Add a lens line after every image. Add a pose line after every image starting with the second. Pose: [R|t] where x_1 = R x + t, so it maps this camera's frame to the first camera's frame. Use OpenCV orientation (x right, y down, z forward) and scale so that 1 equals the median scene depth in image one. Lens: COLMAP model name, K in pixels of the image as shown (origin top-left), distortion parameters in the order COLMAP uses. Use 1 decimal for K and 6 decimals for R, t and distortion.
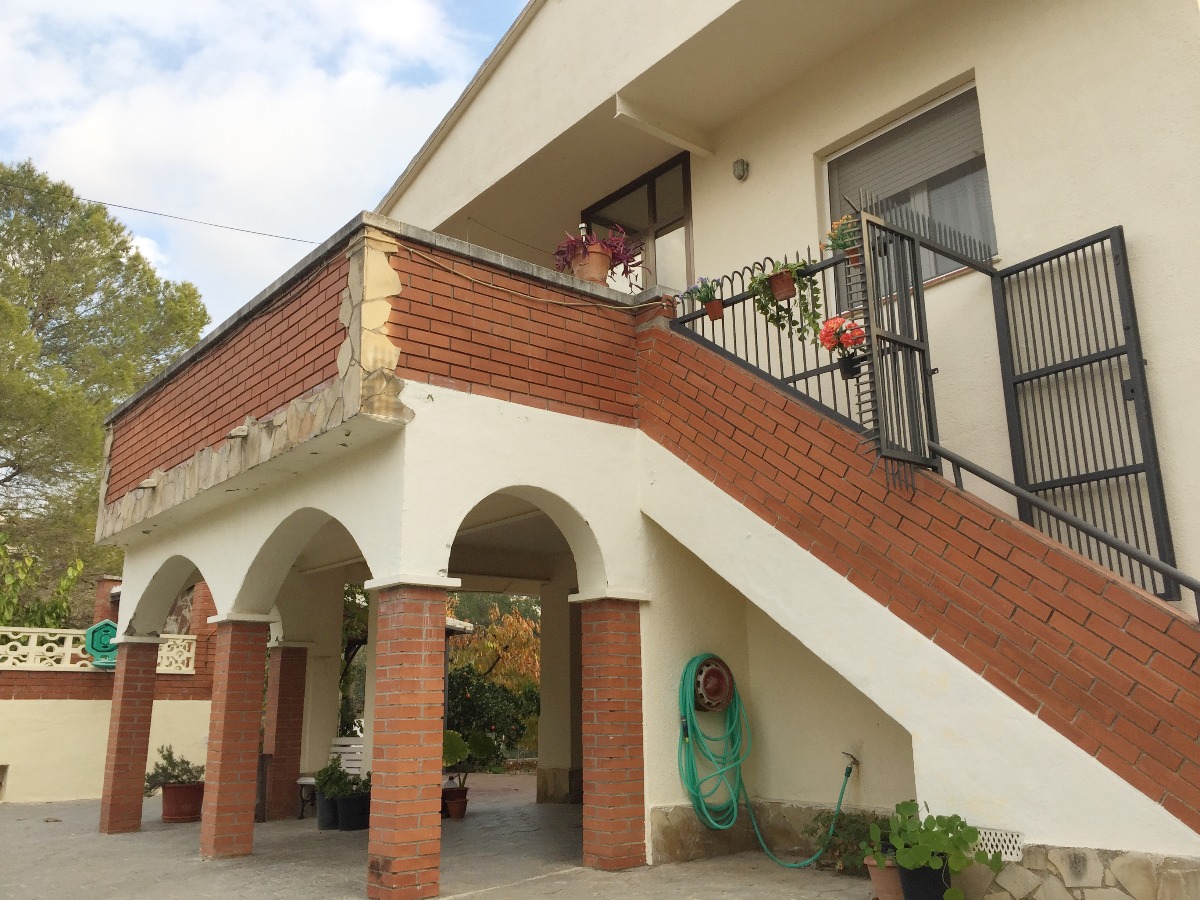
lens RADIAL K [[1018.7, 0, 583.4], [0, 1018.7, 471.4], [0, 0, 1]] dist [0.069519, -0.084267]
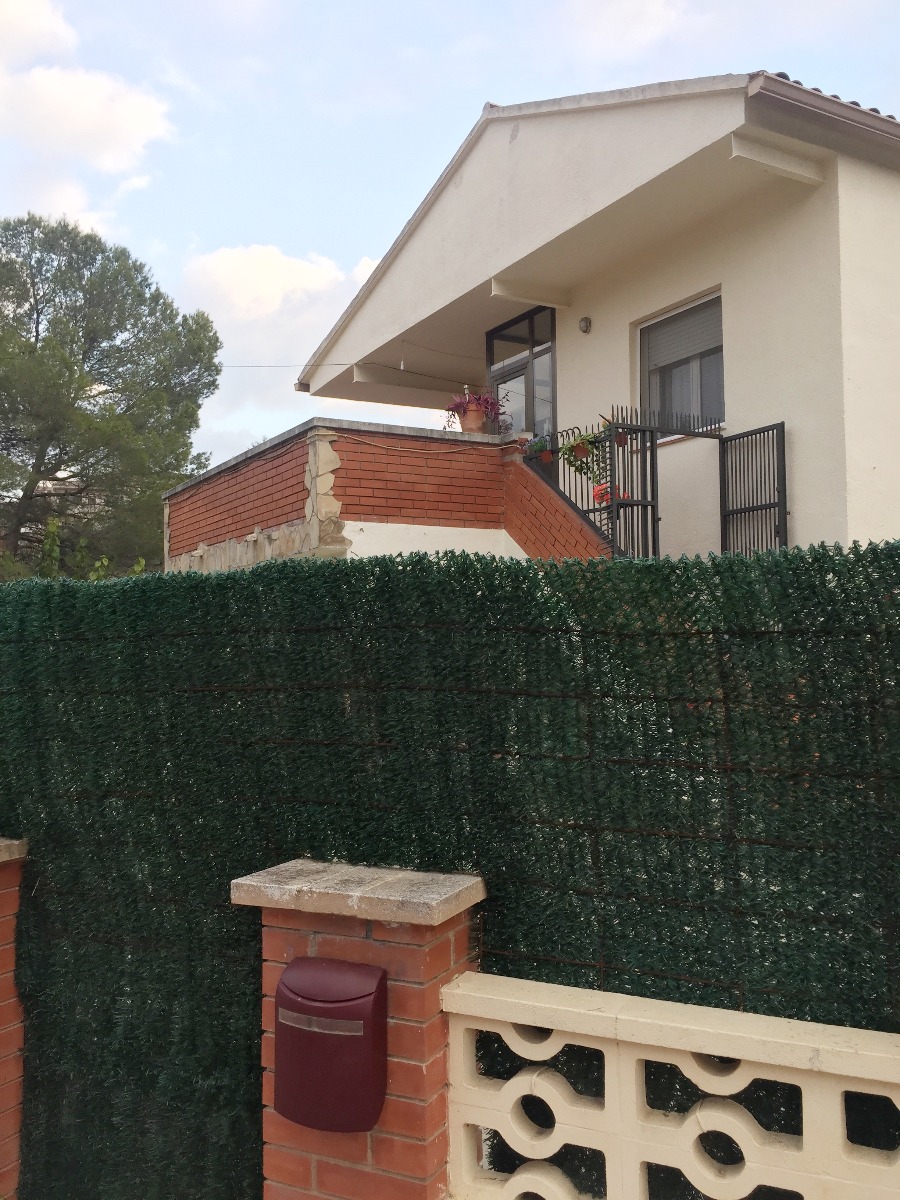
lens RADIAL K [[1018.7, 0, 442.3], [0, 1018.7, 628.9], [0, 0, 1]] dist [0.069519, -0.084267]
pose [[0.988137, -0.007187, -0.153404, 0.209631], [0.040164, 0.976232, 0.212975, -0.240705], [0.148228, -0.216610, 0.964940, -0.544006]]
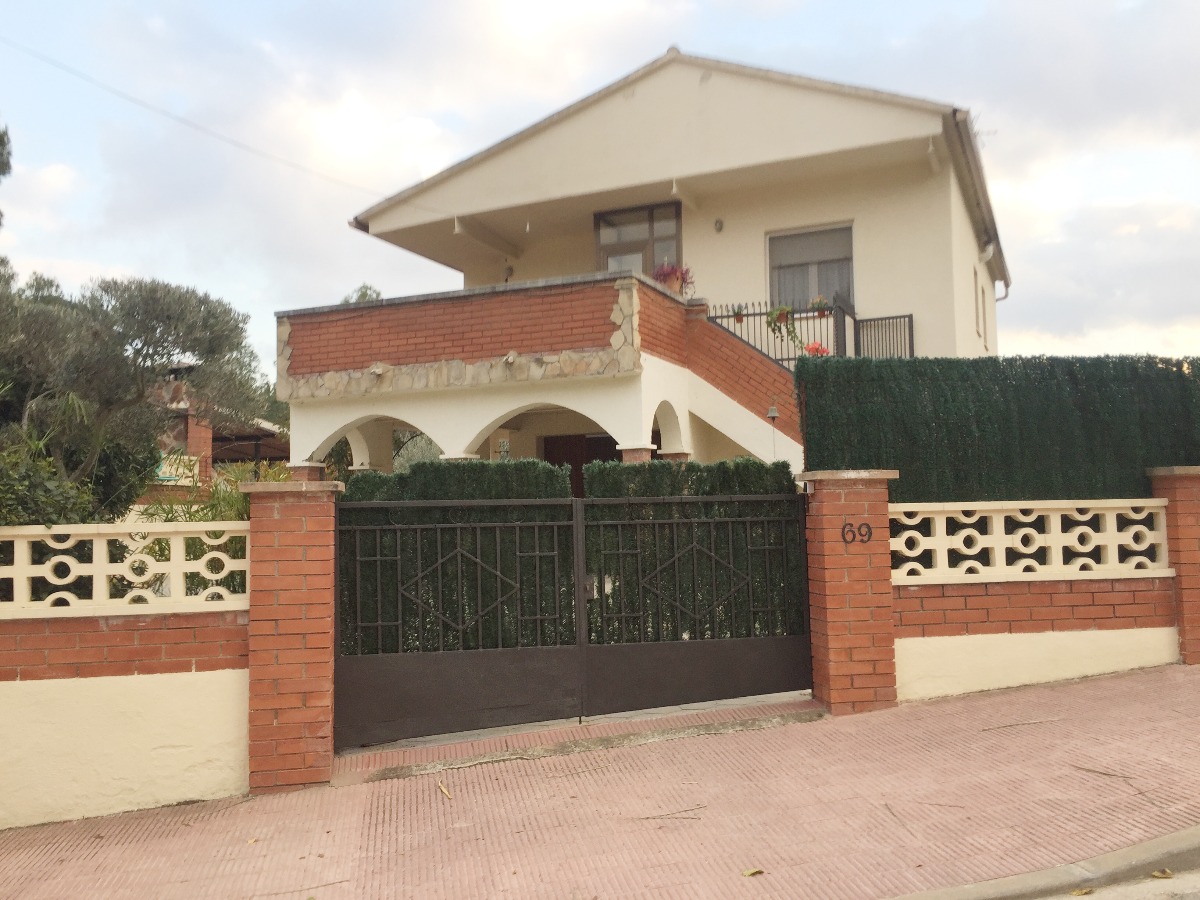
lens RADIAL K [[1018.7, 0, 592.8], [0, 1018.7, 502.2], [0, 0, 1]] dist [0.069519, -0.084267]
pose [[0.887683, -0.005341, 0.460424, -1.129332], [-0.092501, 0.977480, 0.189676, -0.161976], [-0.451068, -0.210962, 0.867198, -0.781981]]
